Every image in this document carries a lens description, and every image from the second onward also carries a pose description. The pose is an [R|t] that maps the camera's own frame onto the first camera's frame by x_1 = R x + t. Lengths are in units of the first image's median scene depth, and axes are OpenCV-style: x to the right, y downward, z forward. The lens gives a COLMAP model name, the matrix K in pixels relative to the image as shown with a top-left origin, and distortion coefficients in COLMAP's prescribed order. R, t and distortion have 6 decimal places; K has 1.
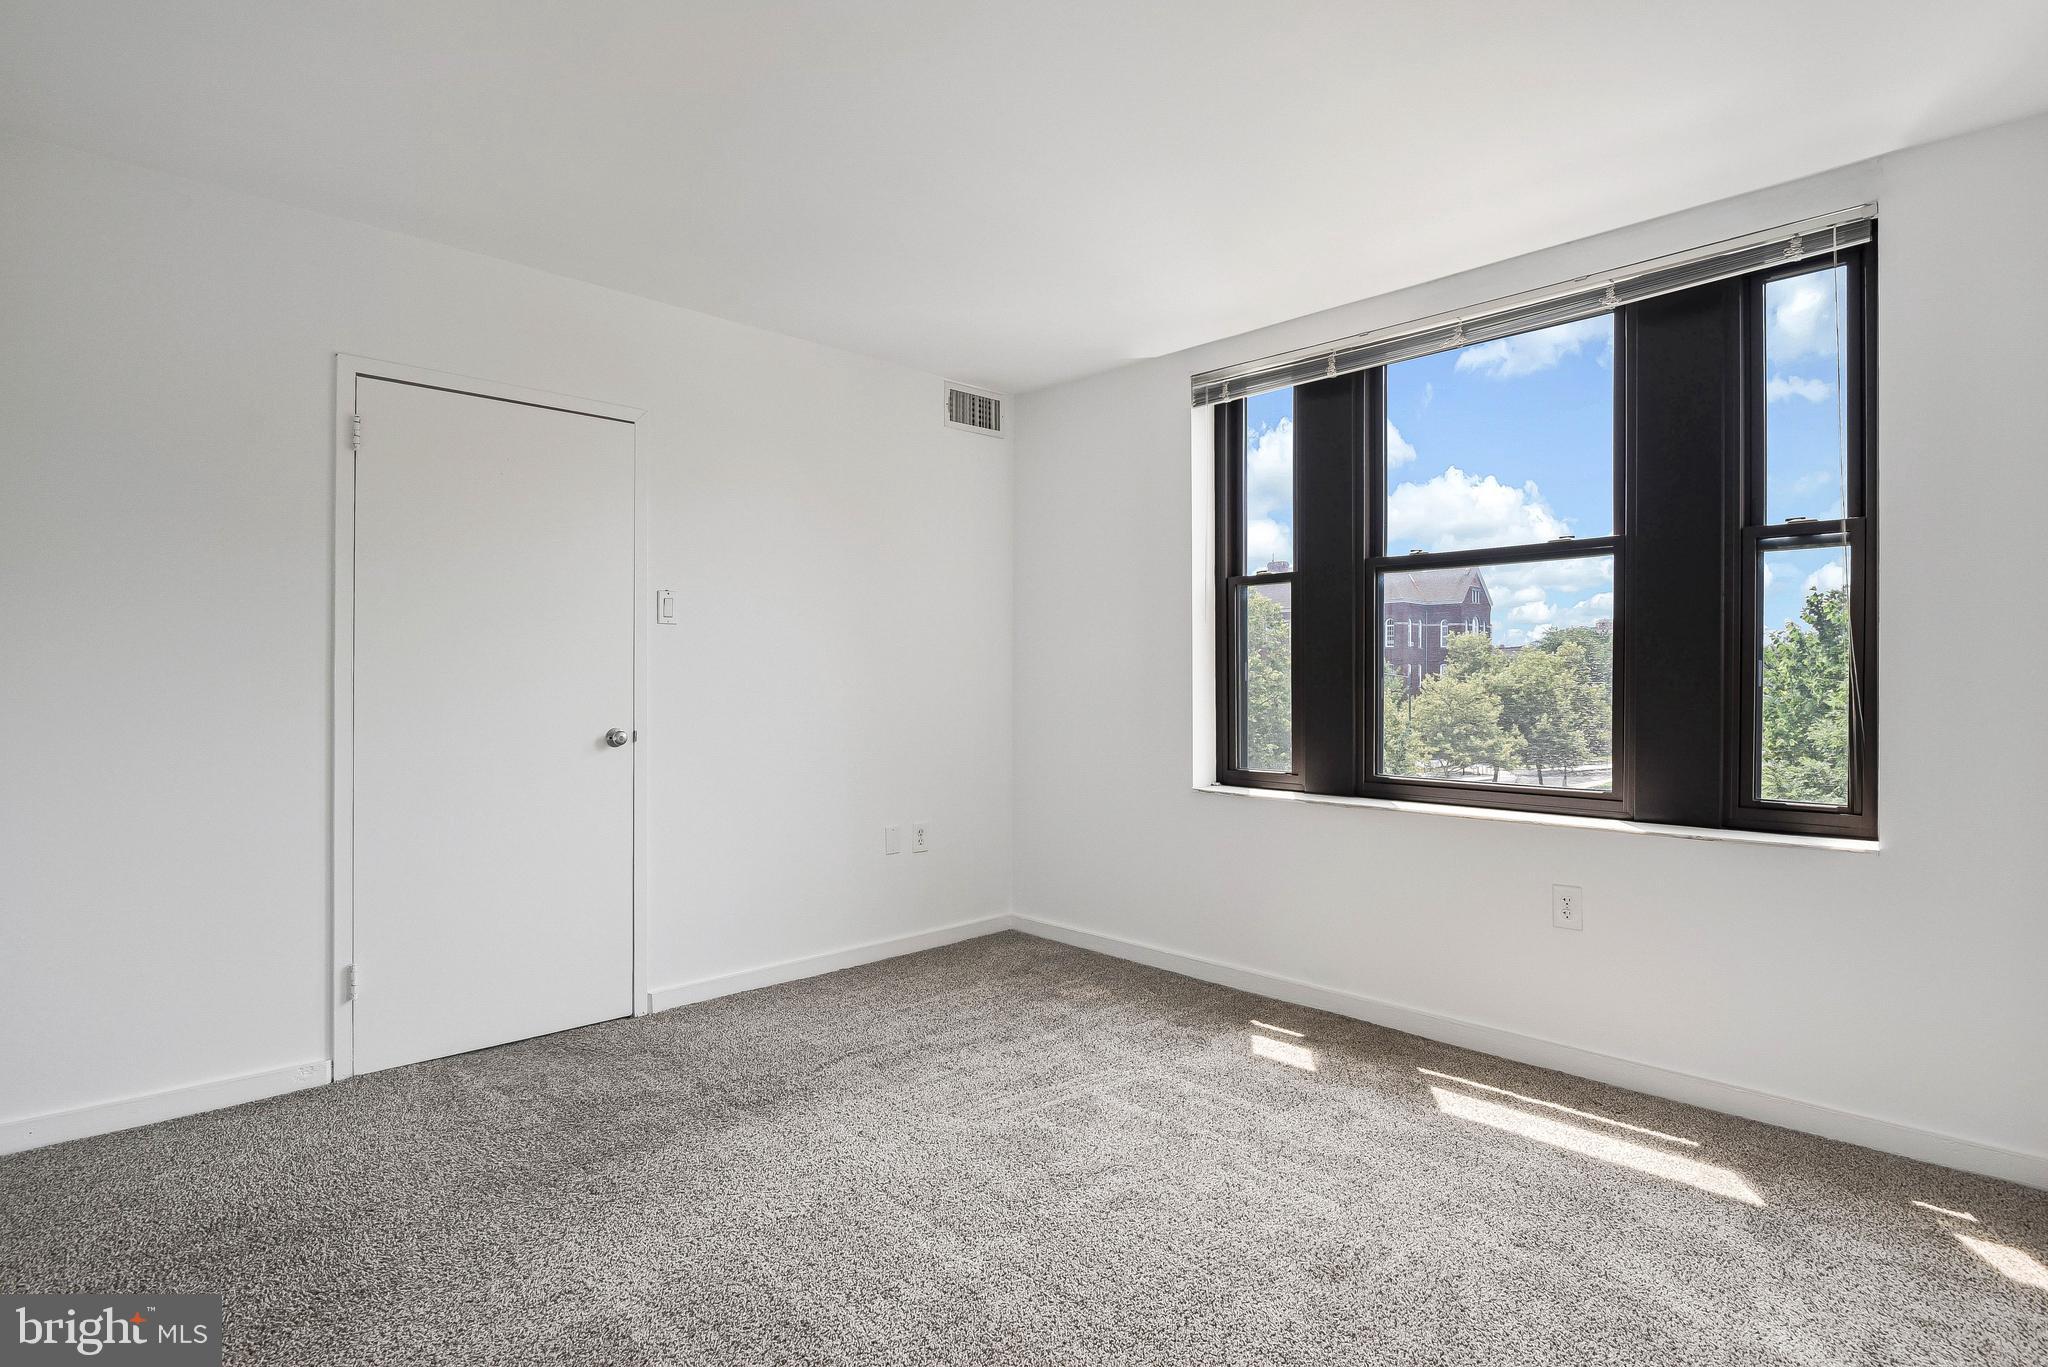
lens RADIAL K [[1032.7, 0, 1024.0], [0, 1032.7, 683.5], [0, 0, 1]] dist [-0.021340, -0.000726]
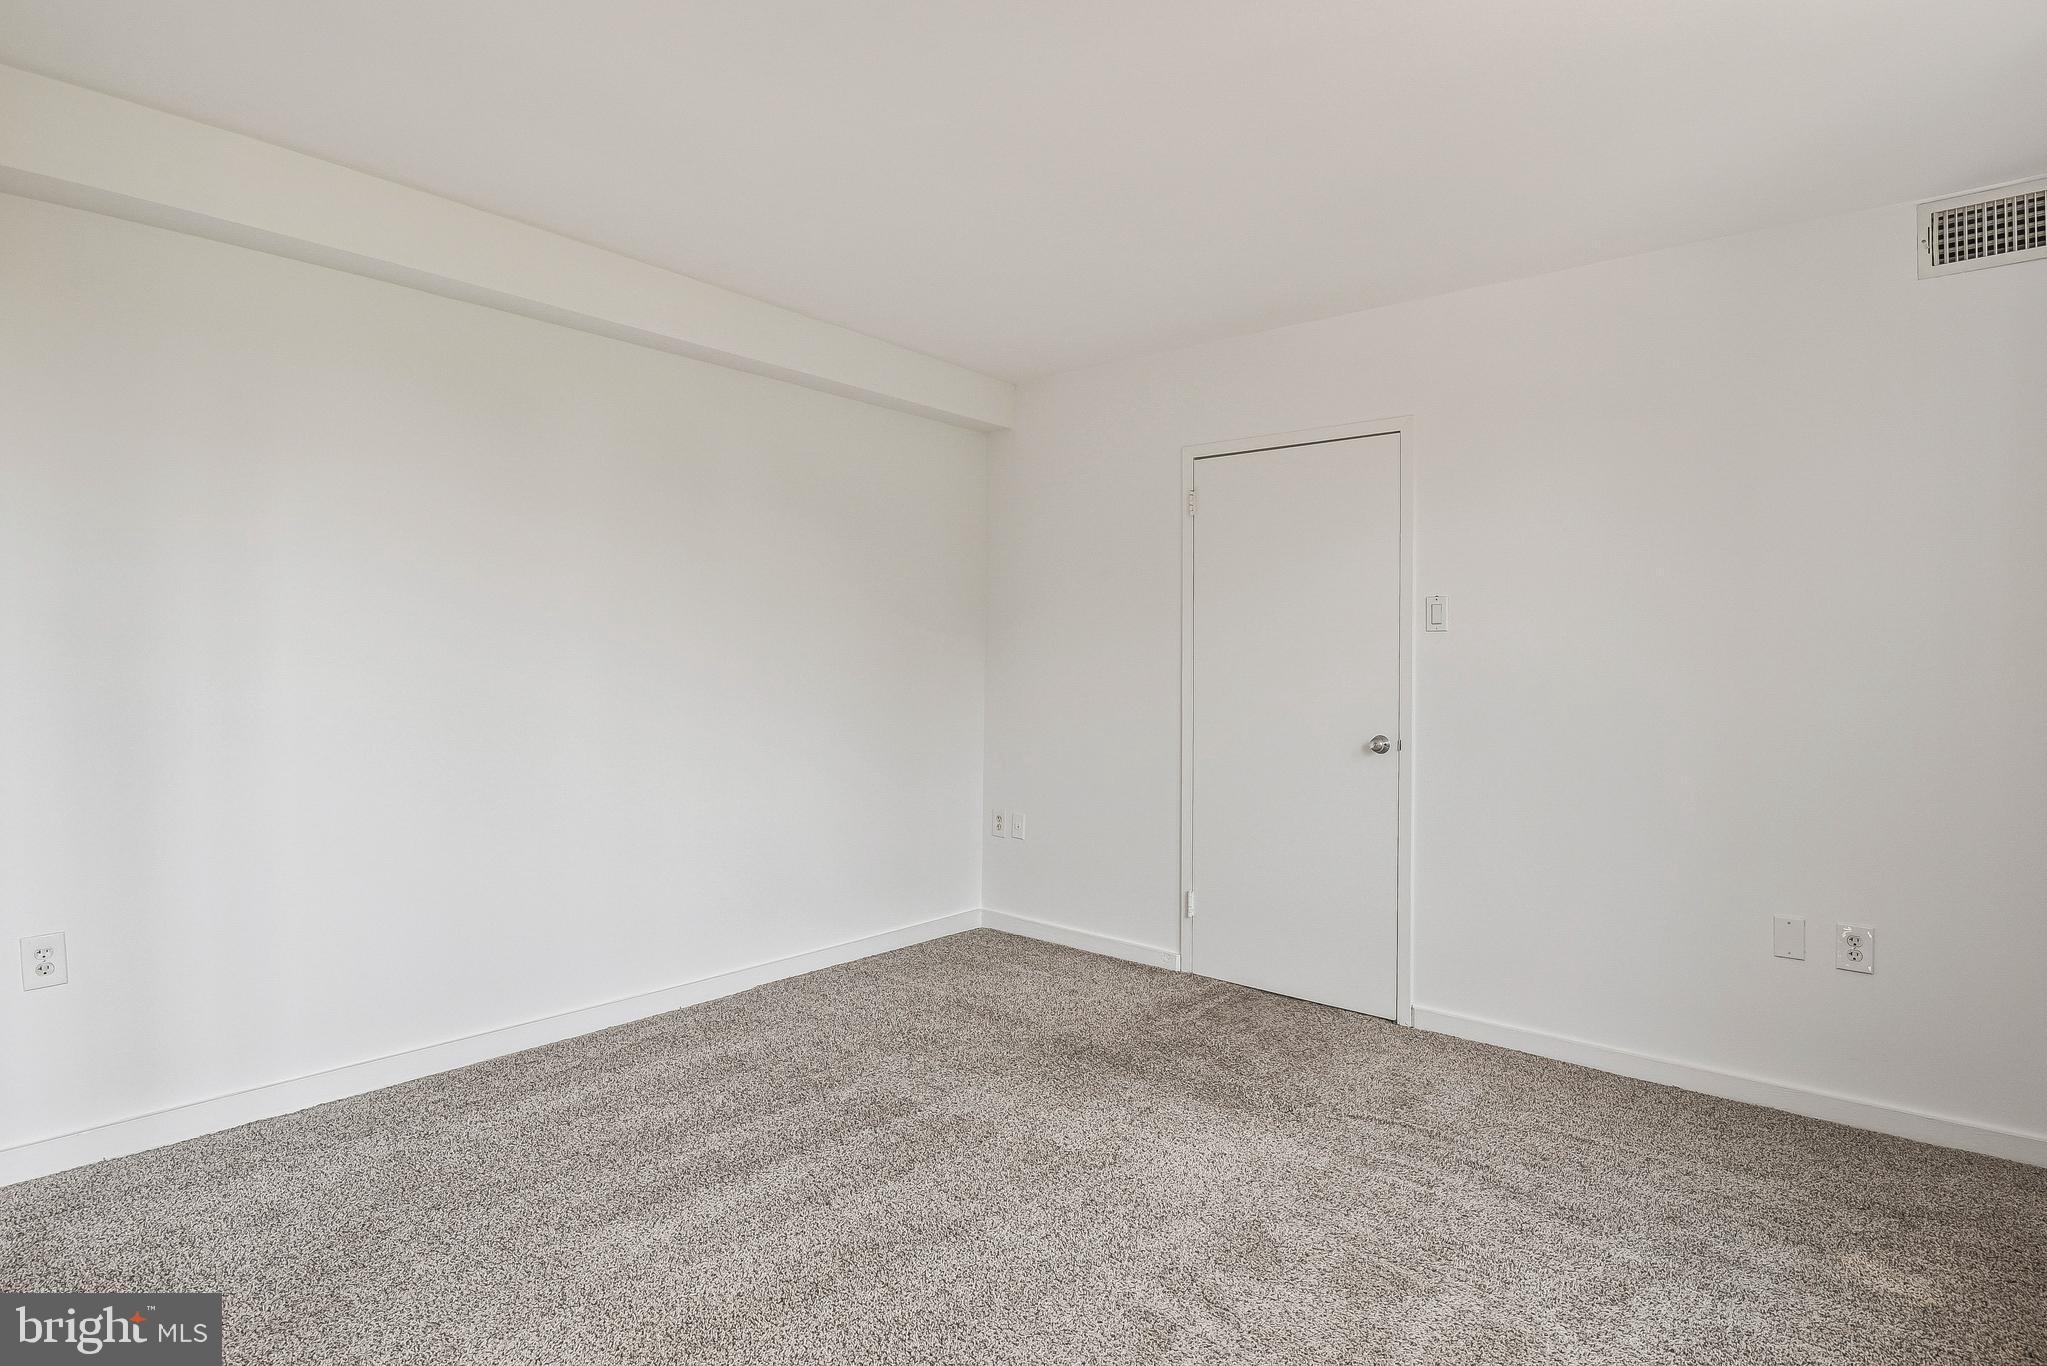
lens RADIAL K [[1018.0, 0, 1021.0], [0, 1018.0, 693.9], [0, 0, 1]] dist [-0.022471, -0.000476]
pose [[0.123740, 0.022757, -0.992054, 0.566868], [-0.032219, 0.999302, 0.018905, -0.005087], [0.991791, 0.029623, 0.124387, 0.516767]]
